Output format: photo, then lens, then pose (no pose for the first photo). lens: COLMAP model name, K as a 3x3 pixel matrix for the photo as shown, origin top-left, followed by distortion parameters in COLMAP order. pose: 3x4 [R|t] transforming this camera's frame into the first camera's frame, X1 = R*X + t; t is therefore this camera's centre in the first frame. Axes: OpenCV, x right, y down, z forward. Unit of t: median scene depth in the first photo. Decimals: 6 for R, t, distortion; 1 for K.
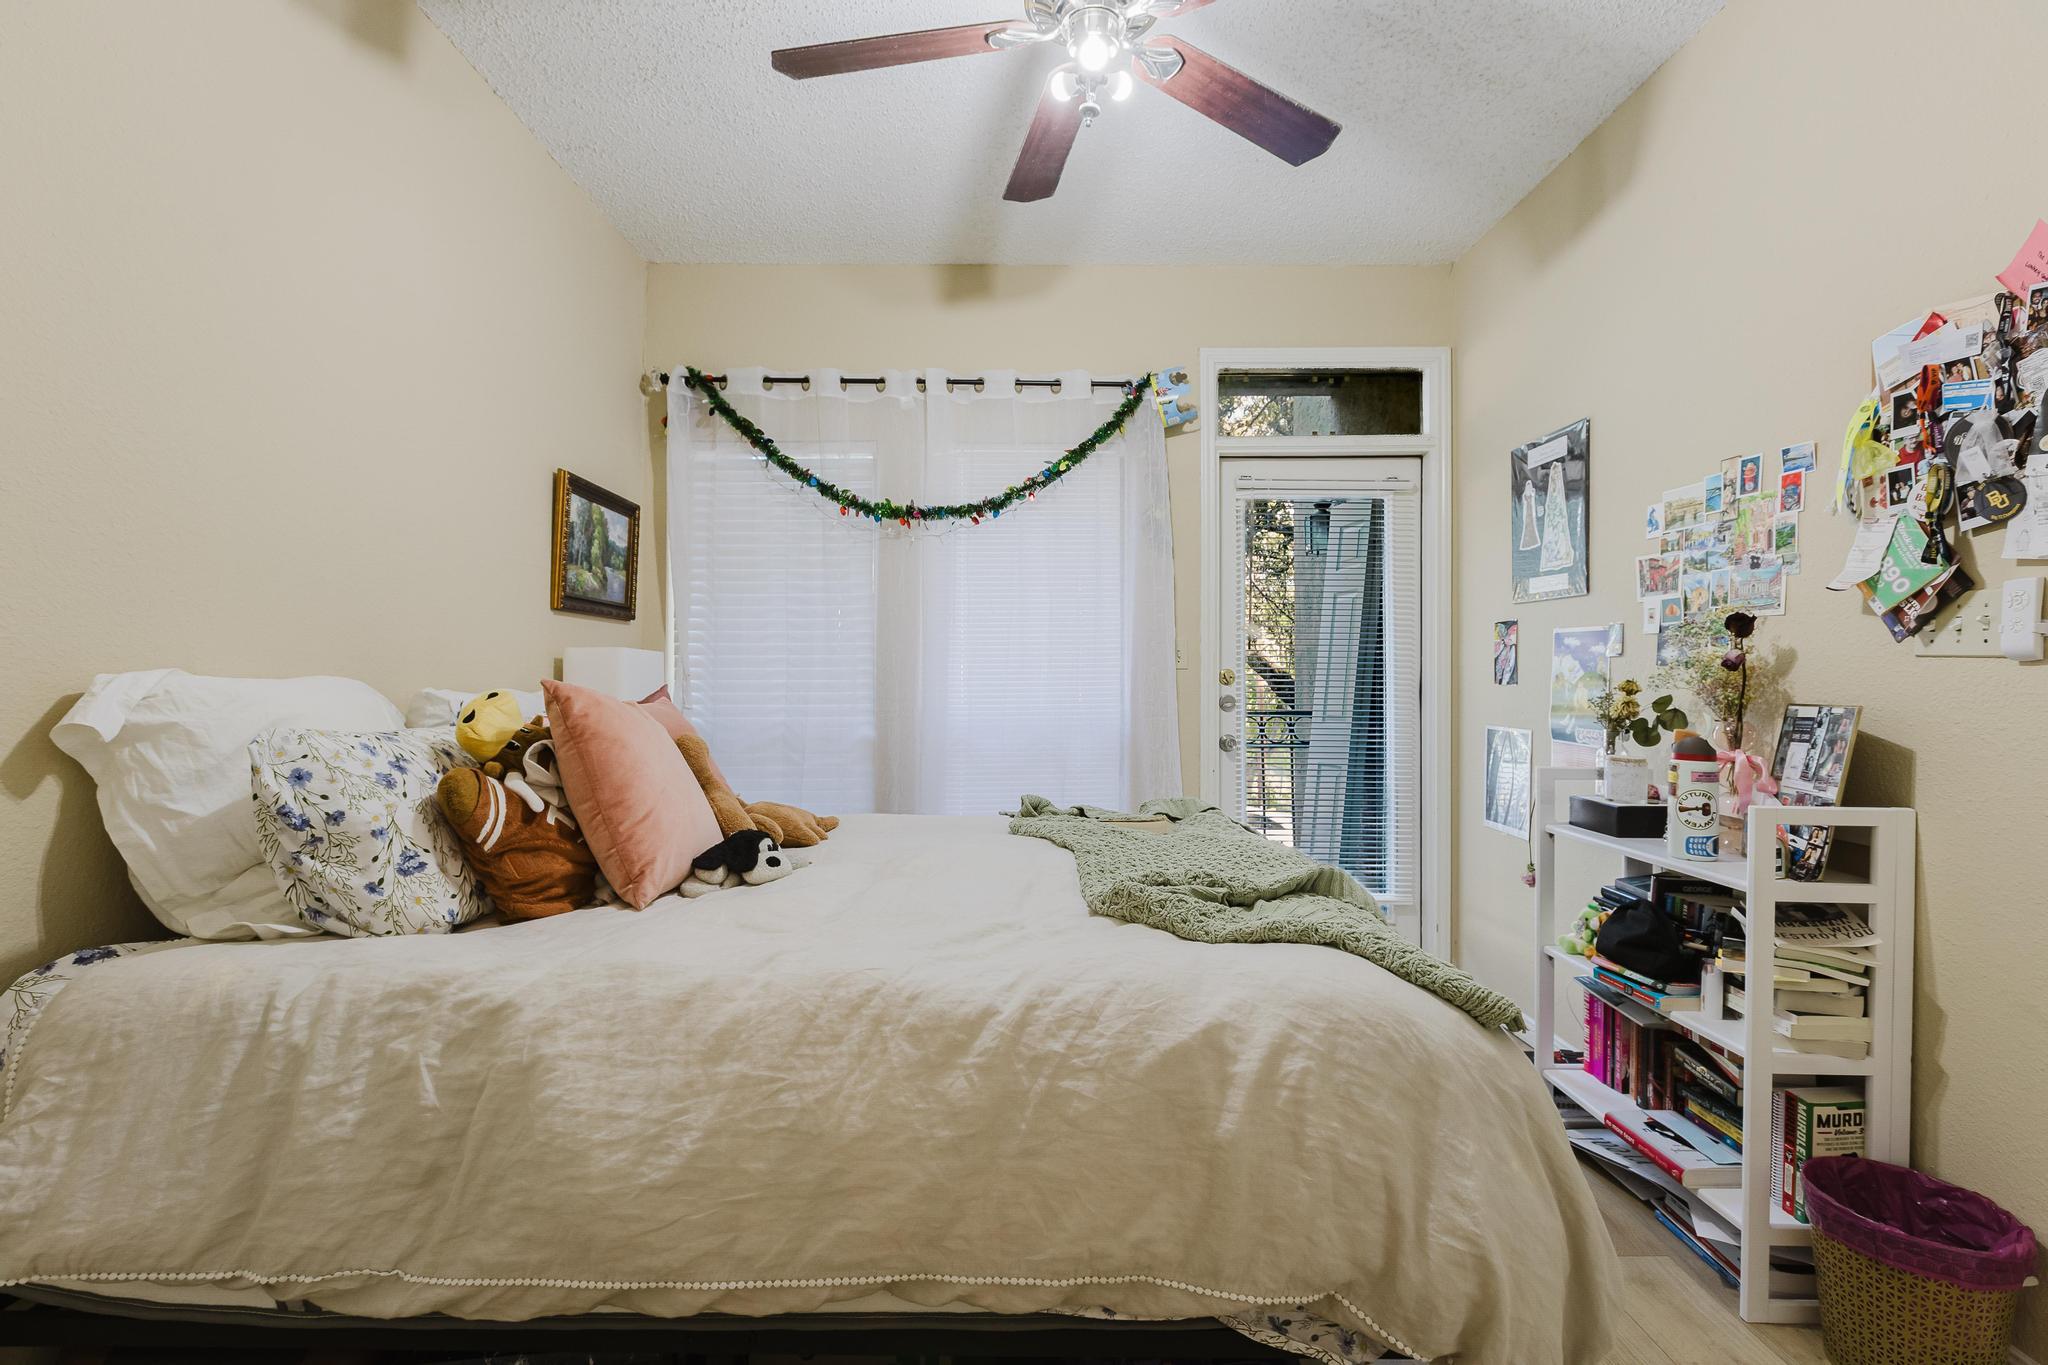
lens RADIAL K [[922.8, 0, 1030.1], [0, 922.8, 645.5], [0, 0, 1]] dist [0.002853, 0.000398]
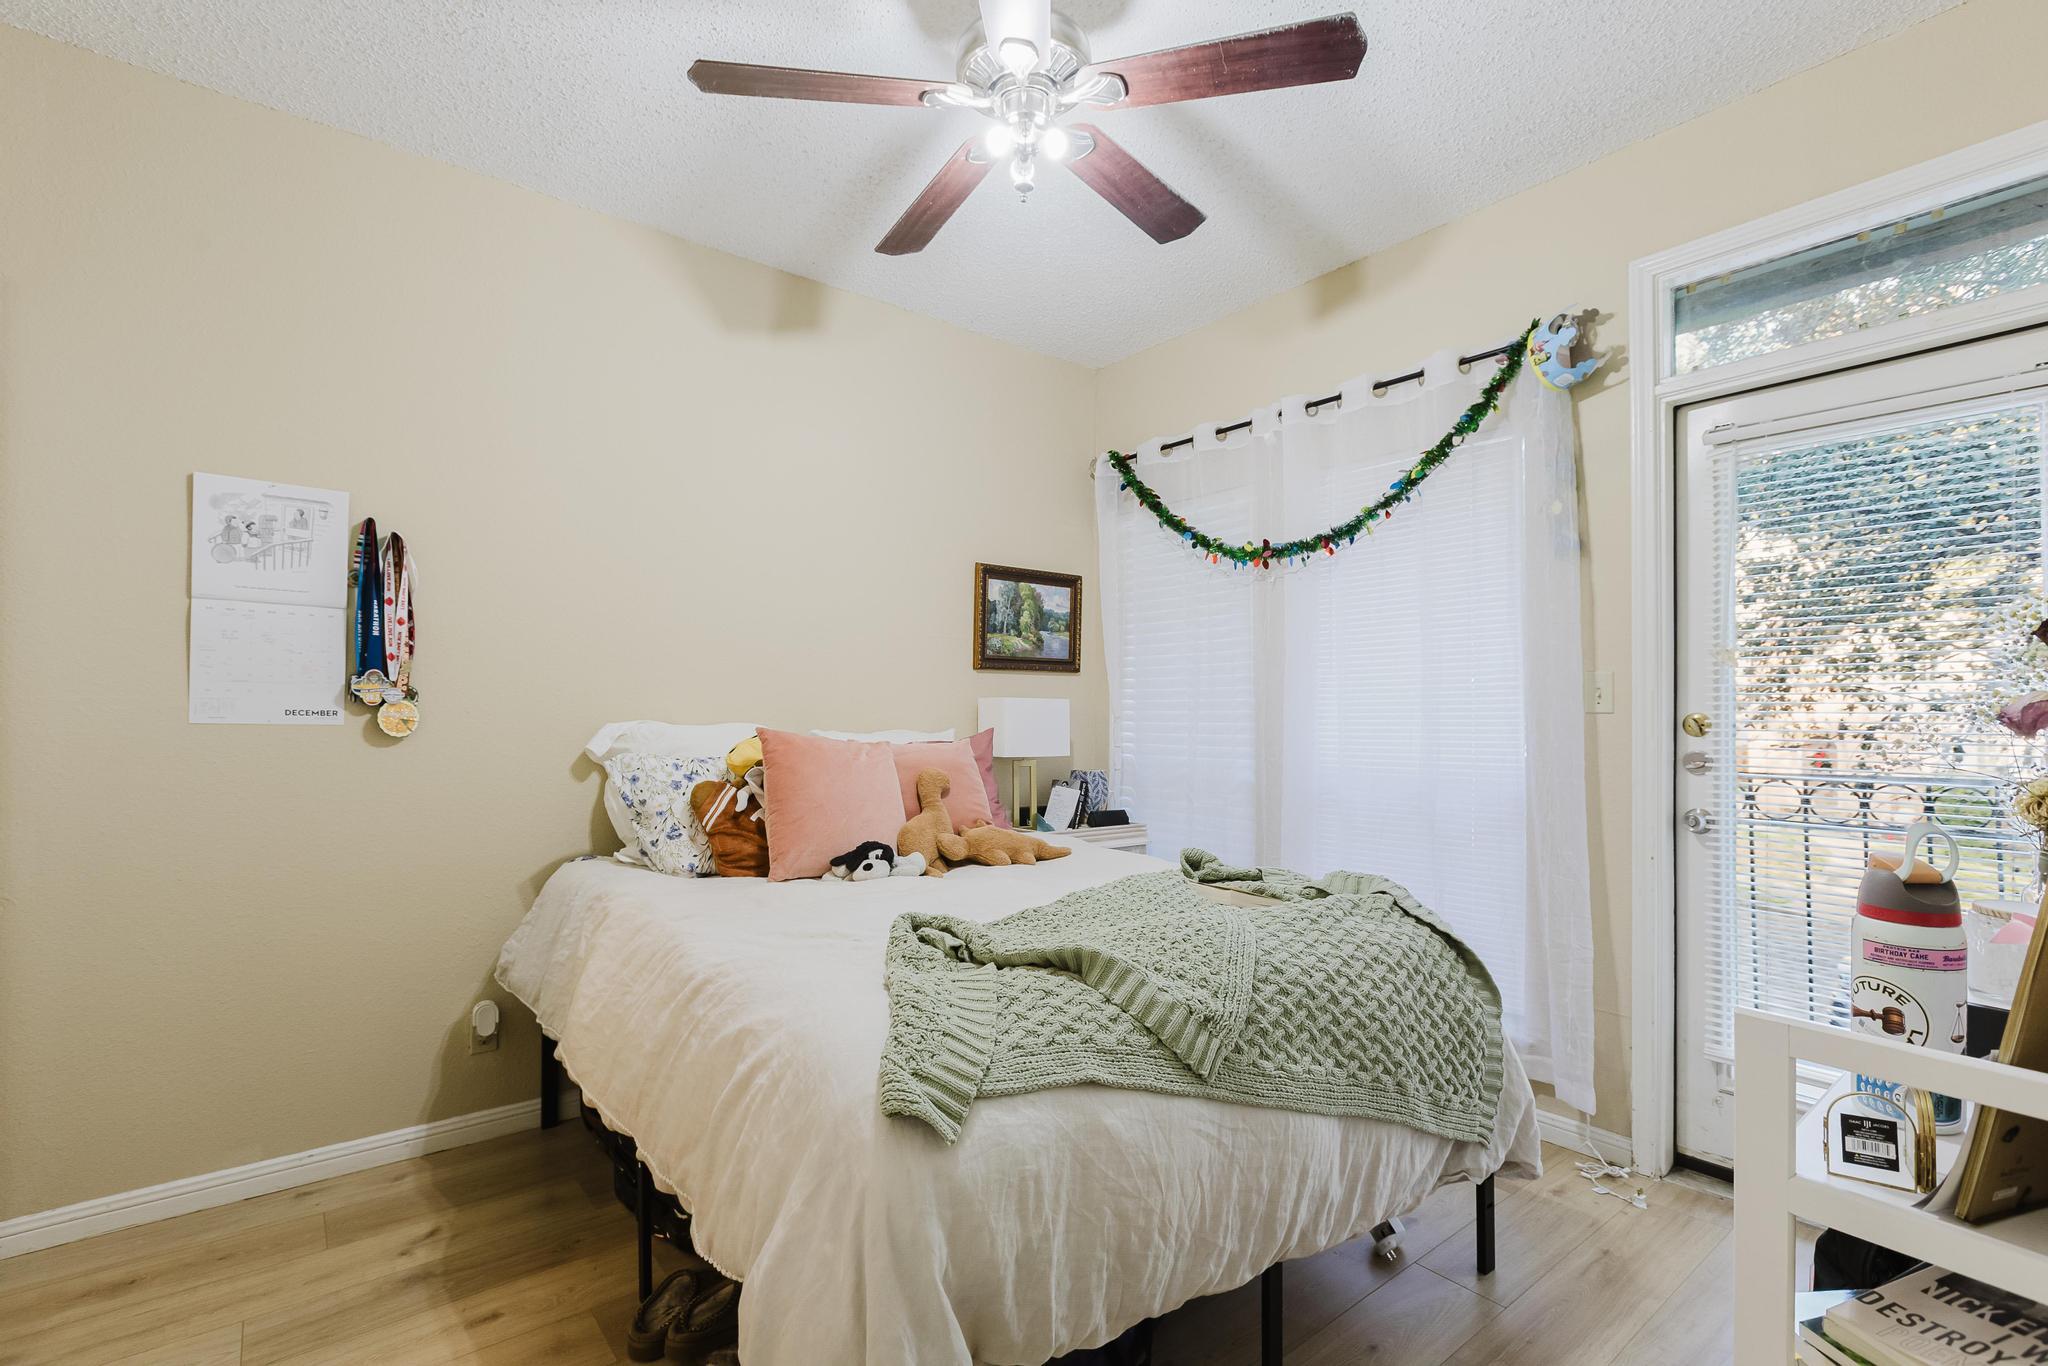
lens RADIAL K [[929.3, 0, 1024.8], [0, 929.3, 704.4], [0, 0, 1]] dist [0.003554, 0.000197]
pose [[0.620862, -0.003448, -0.783912, 0.507185], [0.027352, 0.999477, 0.017267, -0.008753], [0.783443, -0.032162, 0.620631, 0.198600]]
